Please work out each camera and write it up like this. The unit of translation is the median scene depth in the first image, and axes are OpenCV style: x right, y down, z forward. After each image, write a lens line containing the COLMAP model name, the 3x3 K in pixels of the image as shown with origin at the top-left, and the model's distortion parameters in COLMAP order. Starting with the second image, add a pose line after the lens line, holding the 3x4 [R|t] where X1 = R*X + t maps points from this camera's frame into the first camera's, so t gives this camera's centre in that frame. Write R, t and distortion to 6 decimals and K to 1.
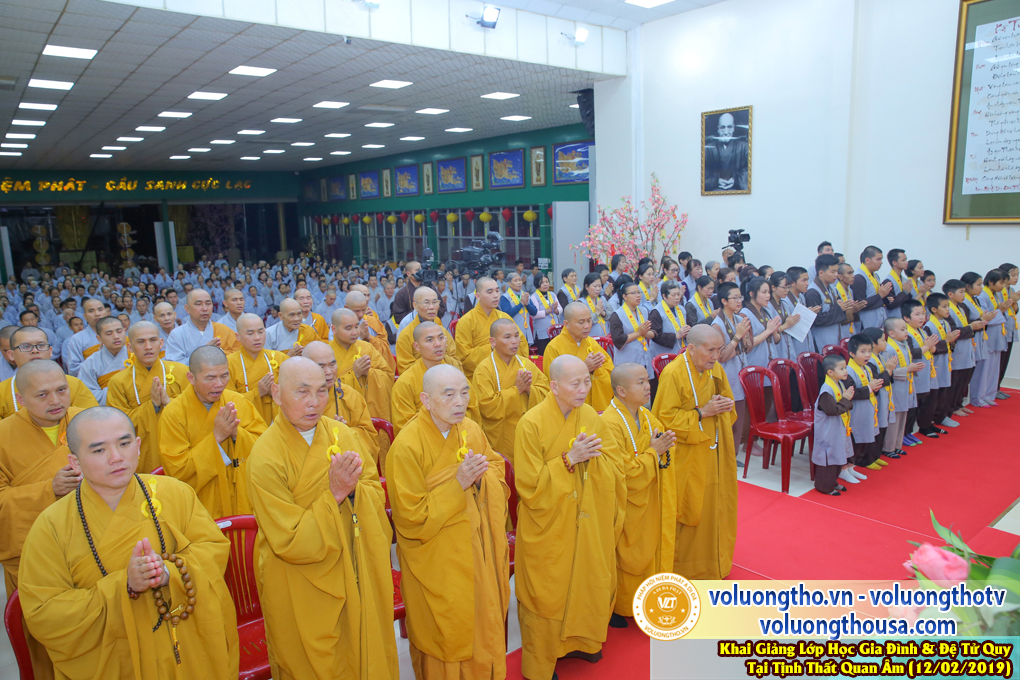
lens RADIAL K [[692.2, 0, 510.0], [0, 692.2, 340.0], [0, 0, 1]] dist [-0.115228, 0.088998]
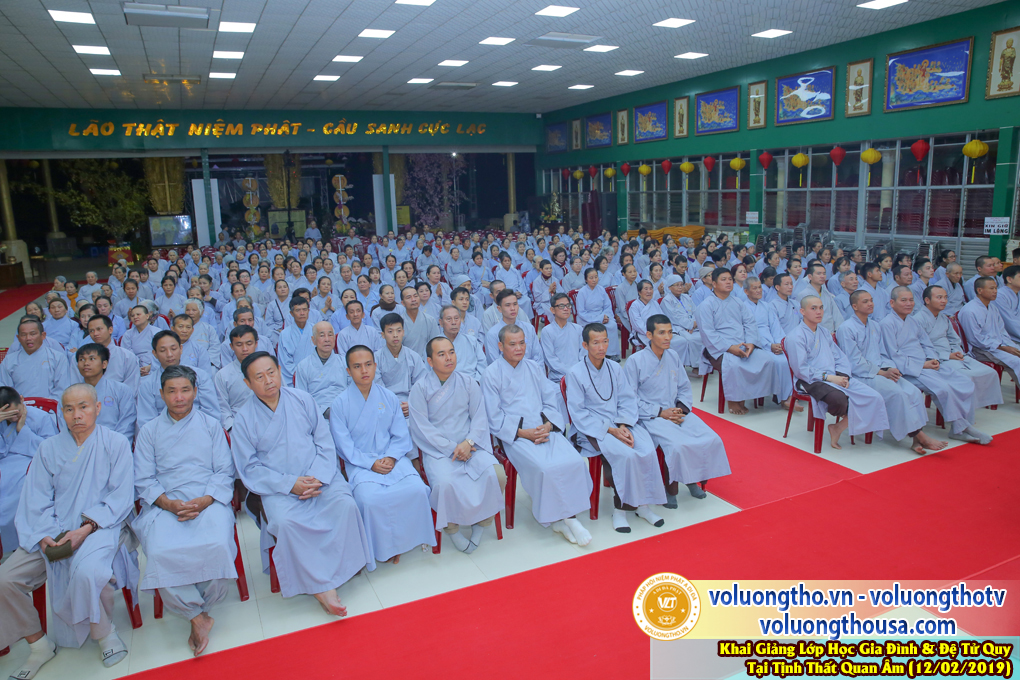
lens RADIAL K [[692.2, 0, 510.0], [0, 692.2, 340.0], [0, 0, 1]] dist [-0.115228, 0.088998]
pose [[0.970920, 0.046764, -0.234794, -0.174253], [-0.038510, 0.998473, 0.039618, -0.011988], [0.236288, -0.029424, 0.971238, 0.236770]]
